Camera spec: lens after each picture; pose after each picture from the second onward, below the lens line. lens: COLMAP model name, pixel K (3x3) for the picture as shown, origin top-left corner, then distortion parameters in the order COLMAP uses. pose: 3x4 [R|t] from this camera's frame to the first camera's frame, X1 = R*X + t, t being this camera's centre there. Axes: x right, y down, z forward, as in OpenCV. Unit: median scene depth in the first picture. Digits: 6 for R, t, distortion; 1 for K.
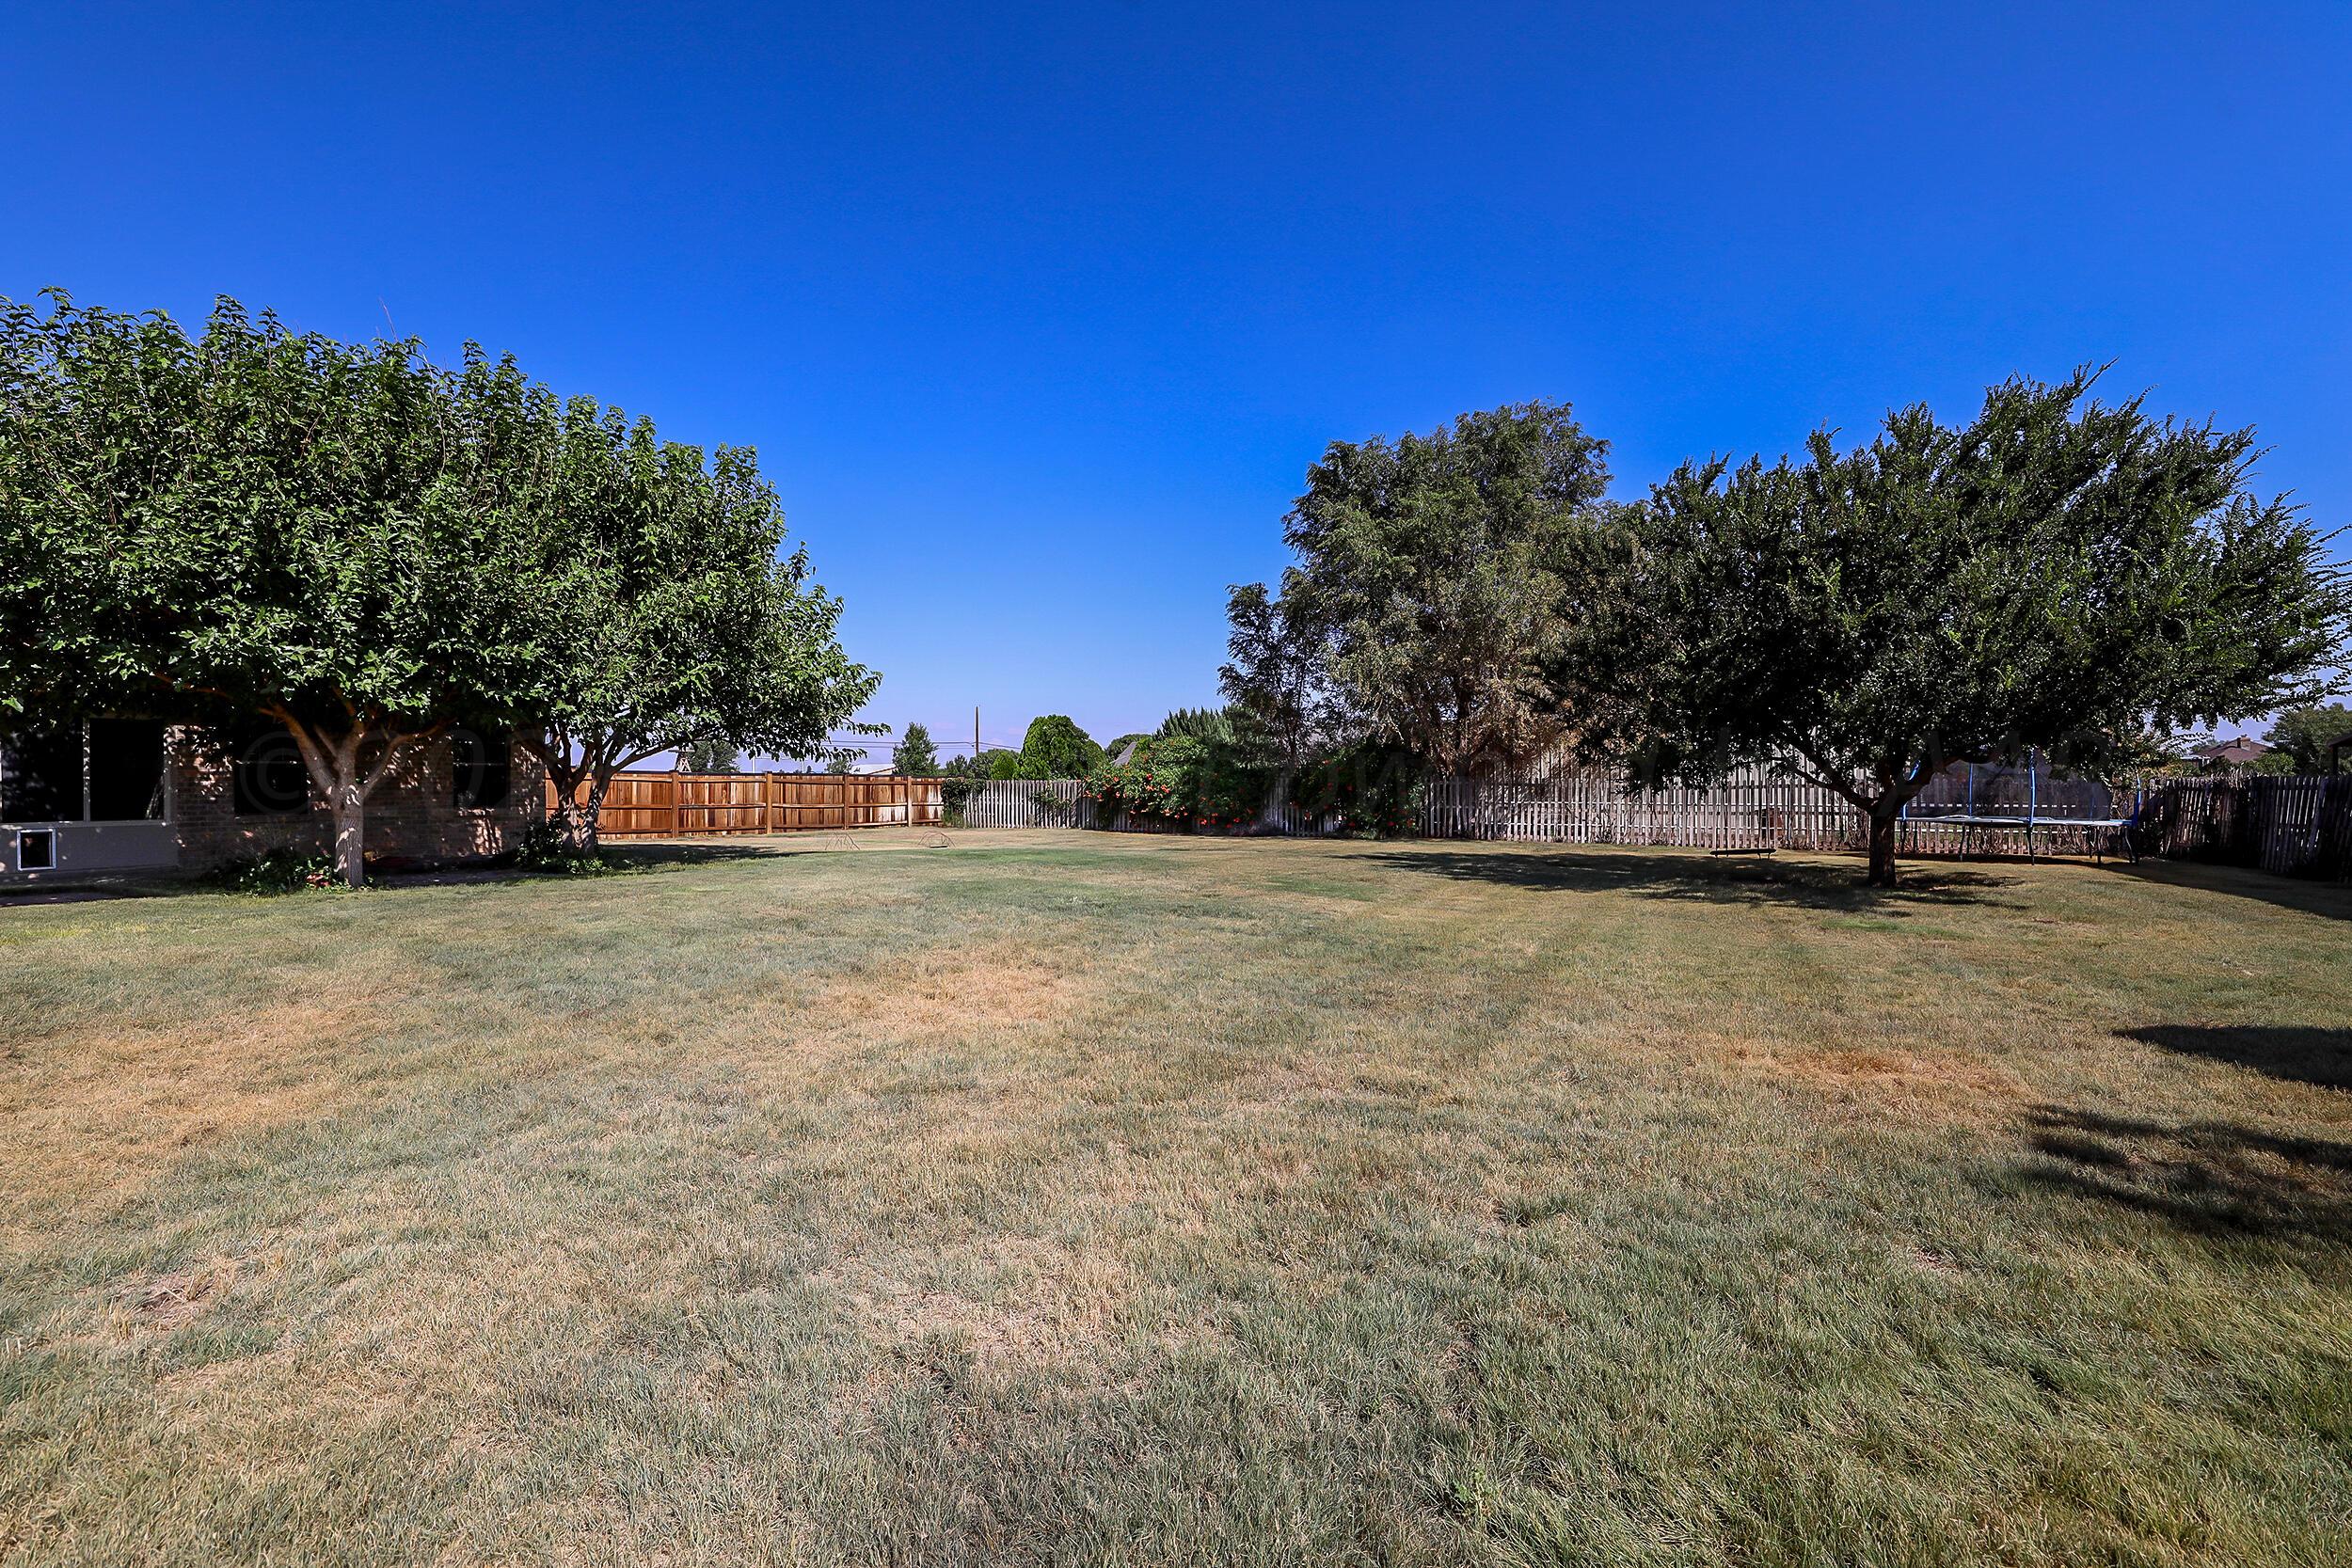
lens RADIAL K [[1035.0, 0, 1217.4], [0, 1035.0, 780.6], [0, 0, 1]] dist [0.001317, 0.000617]
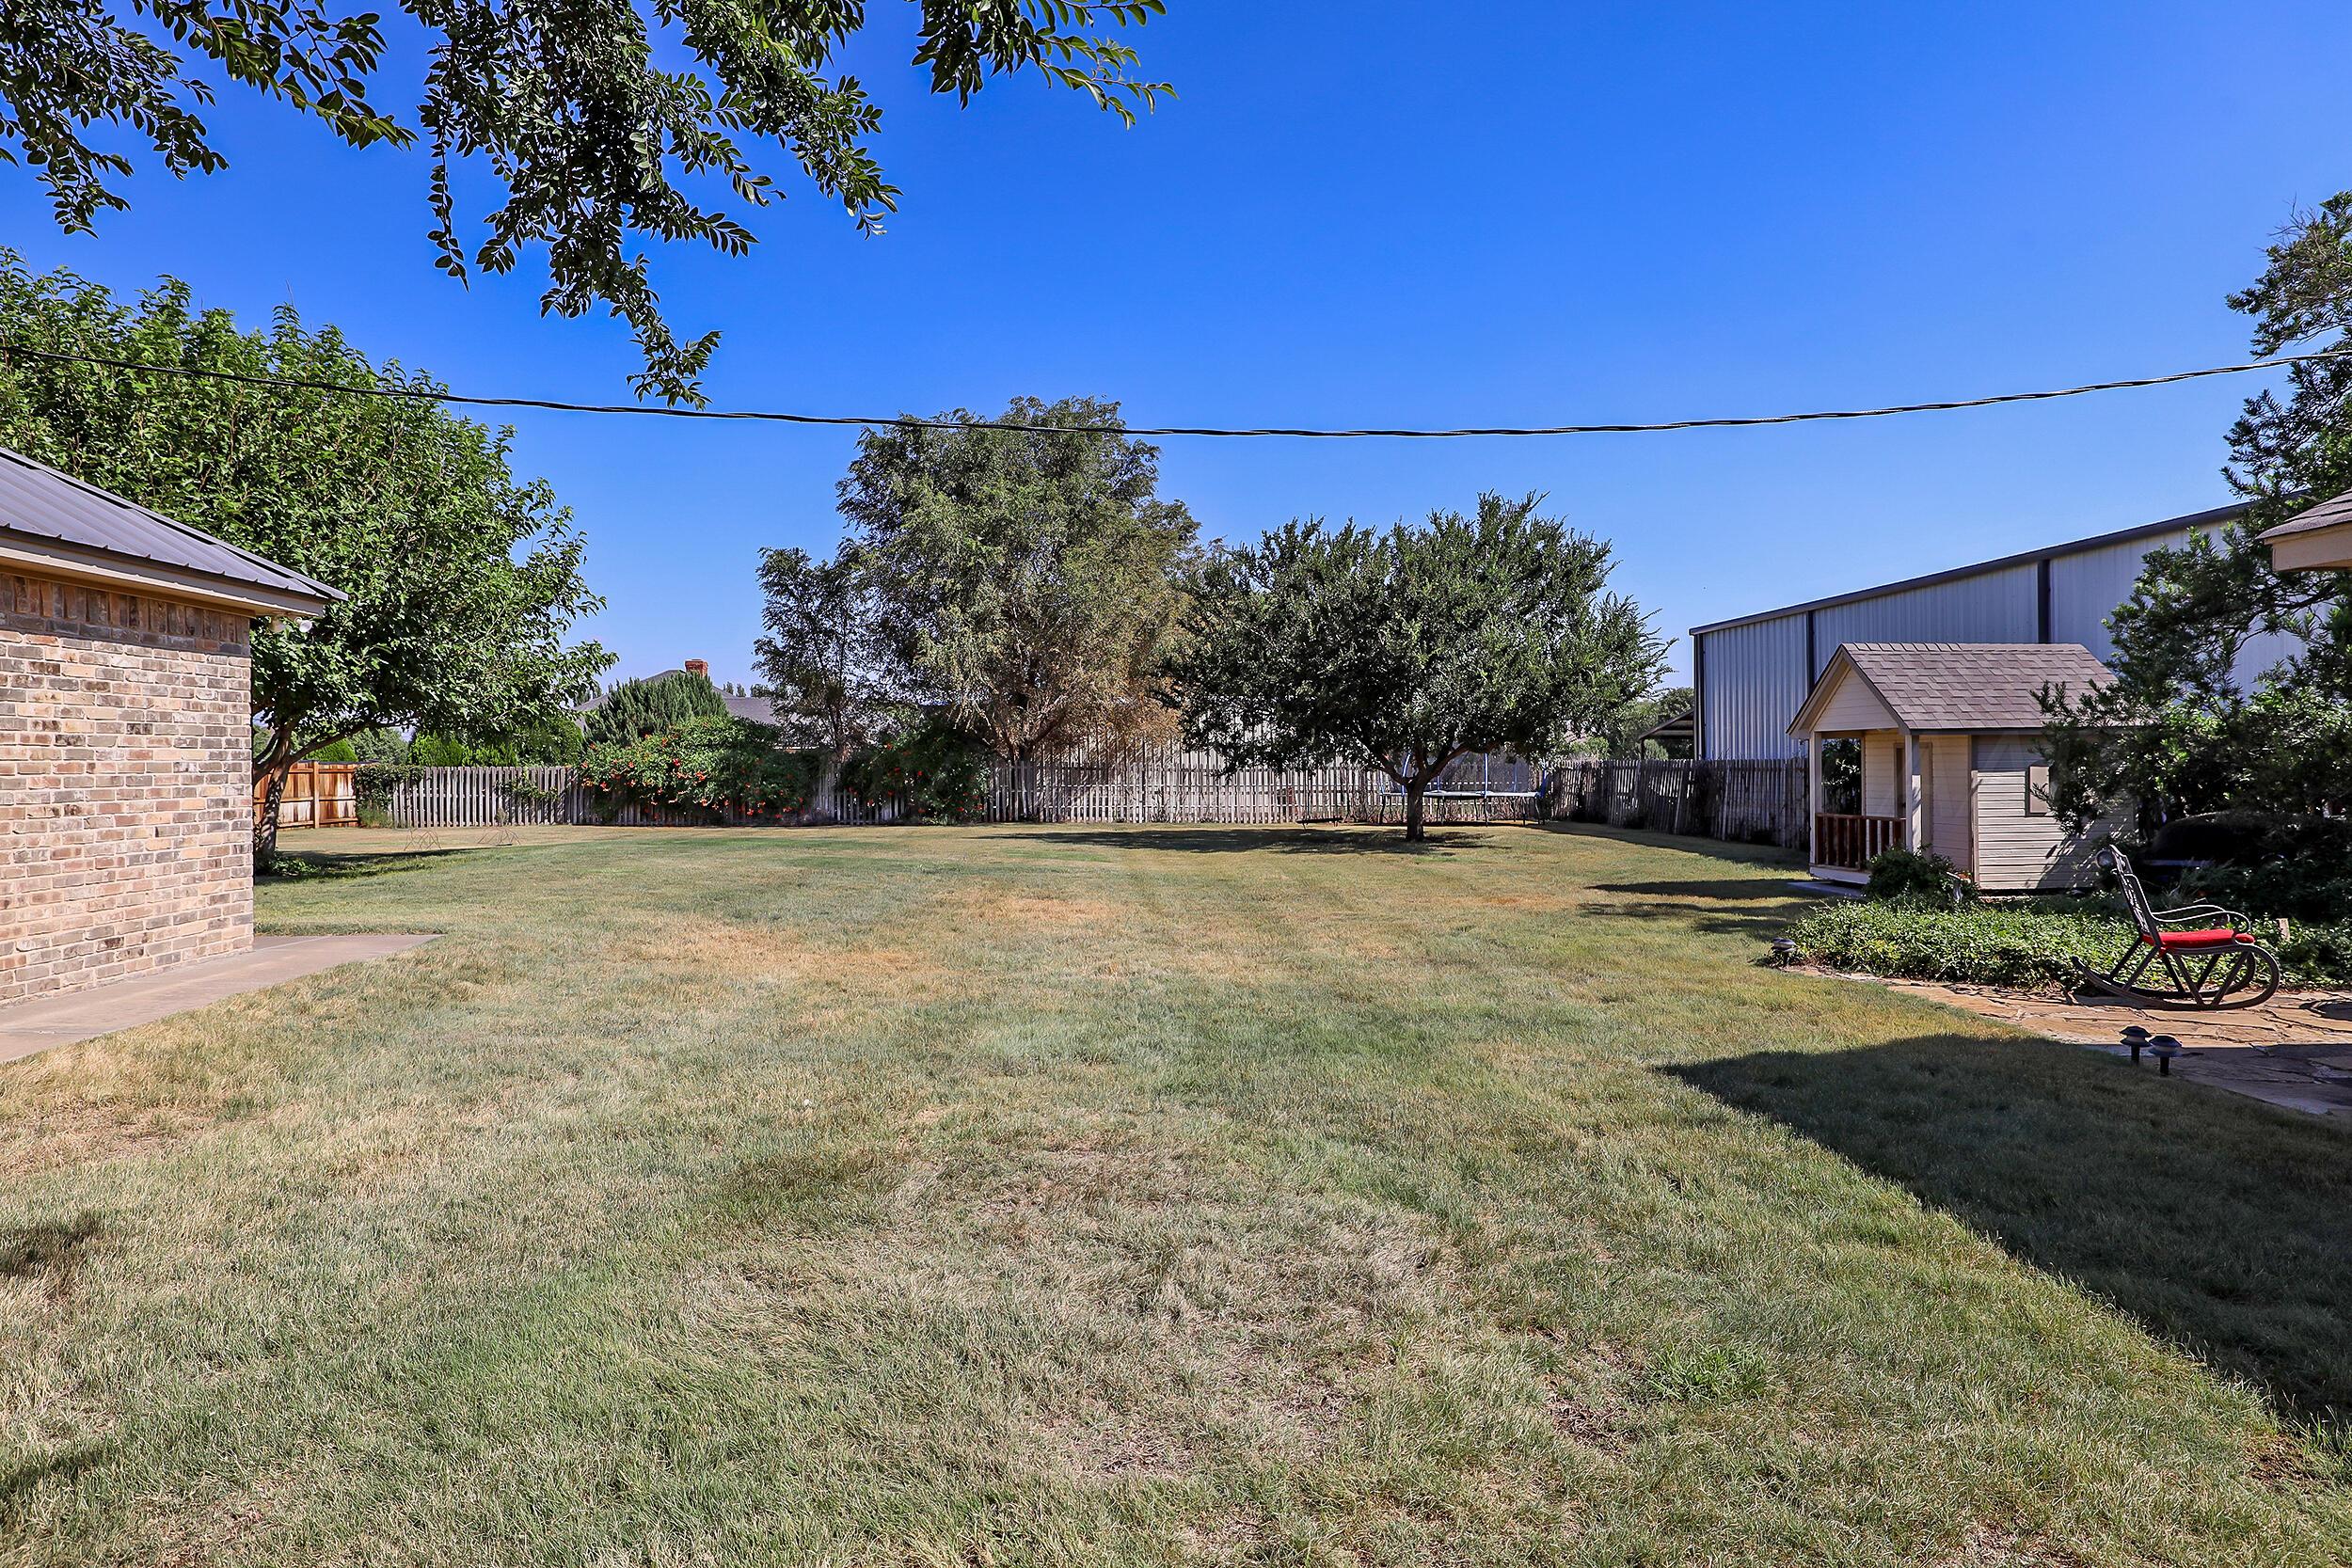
lens RADIAL K [[1334.1, 0, 1185.5], [0, 1334.1, 762.3], [0, 0, 1]] dist [-0.001695, -0.000360]
pose [[0.876428, -0.004615, 0.481511, -0.262701], [0.004288, 0.999989, 0.001780, -0.004299], [-0.481514, 0.000505, 0.876438, -0.222476]]
